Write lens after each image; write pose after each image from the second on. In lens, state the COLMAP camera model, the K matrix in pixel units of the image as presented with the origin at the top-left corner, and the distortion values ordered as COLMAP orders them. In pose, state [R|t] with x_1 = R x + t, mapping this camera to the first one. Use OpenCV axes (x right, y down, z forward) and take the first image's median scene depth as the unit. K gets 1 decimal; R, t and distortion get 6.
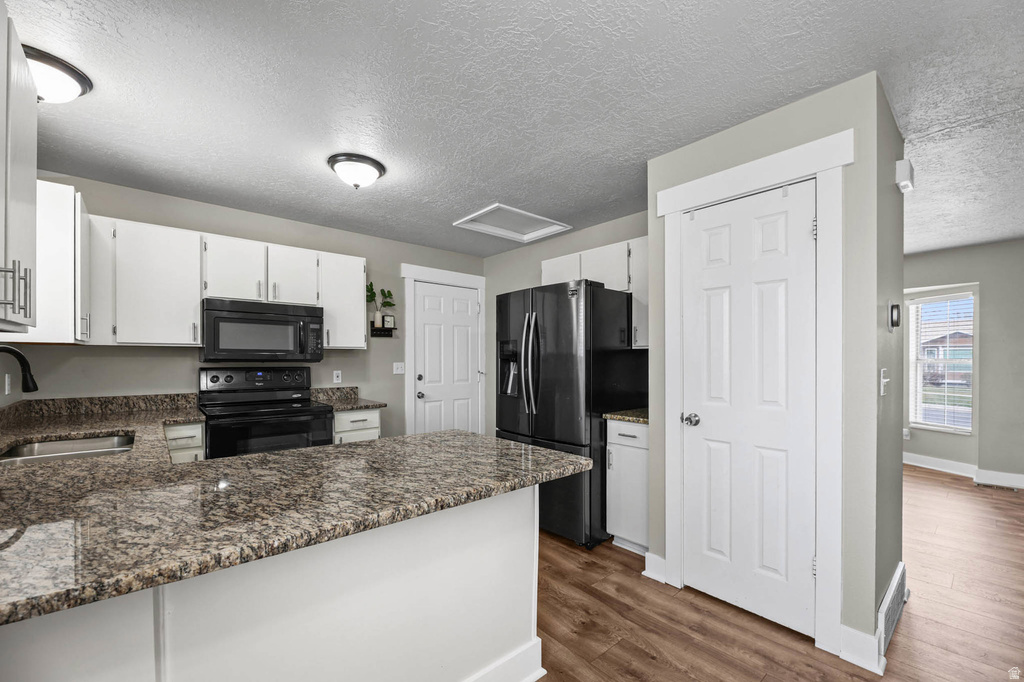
lens RADIAL K [[417.3, 0, 520.4], [0, 417.3, 361.6], [0, 0, 1]] dist [0.006407, -0.002329]
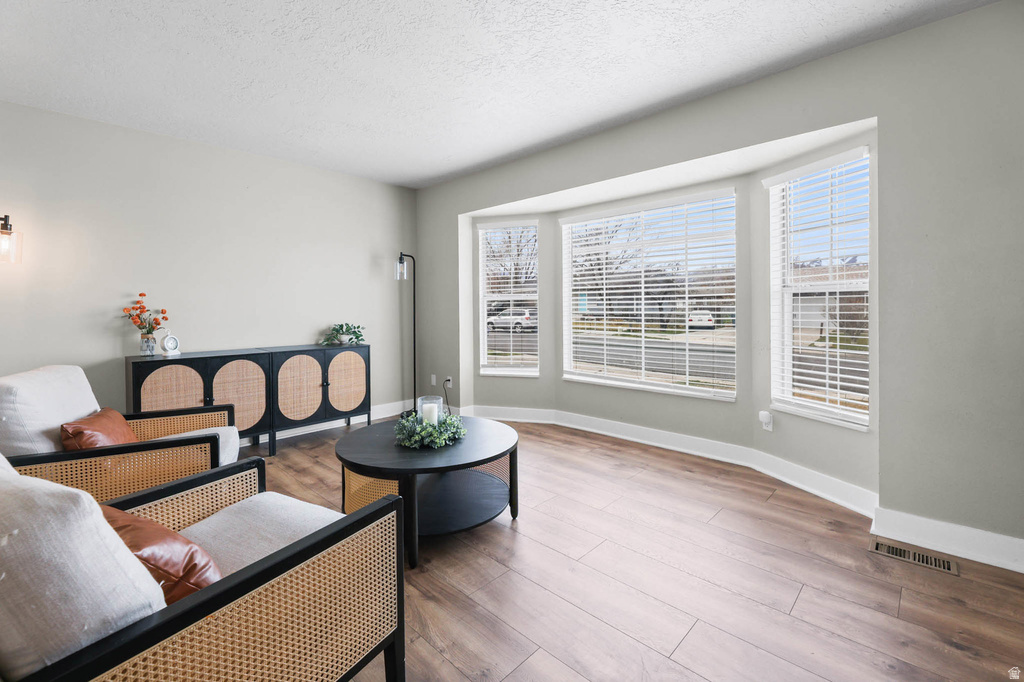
lens RADIAL K [[417.3, 0, 529.6], [0, 417.3, 307.9], [0, 0, 1]] dist [0.006407, -0.002329]
pose [[0.993195, -0.012427, 0.115801, 0.616028], [0.012026, 0.999919, 0.004167, 0.019110], [-0.115843, -0.002746, 0.993264, 0.547709]]
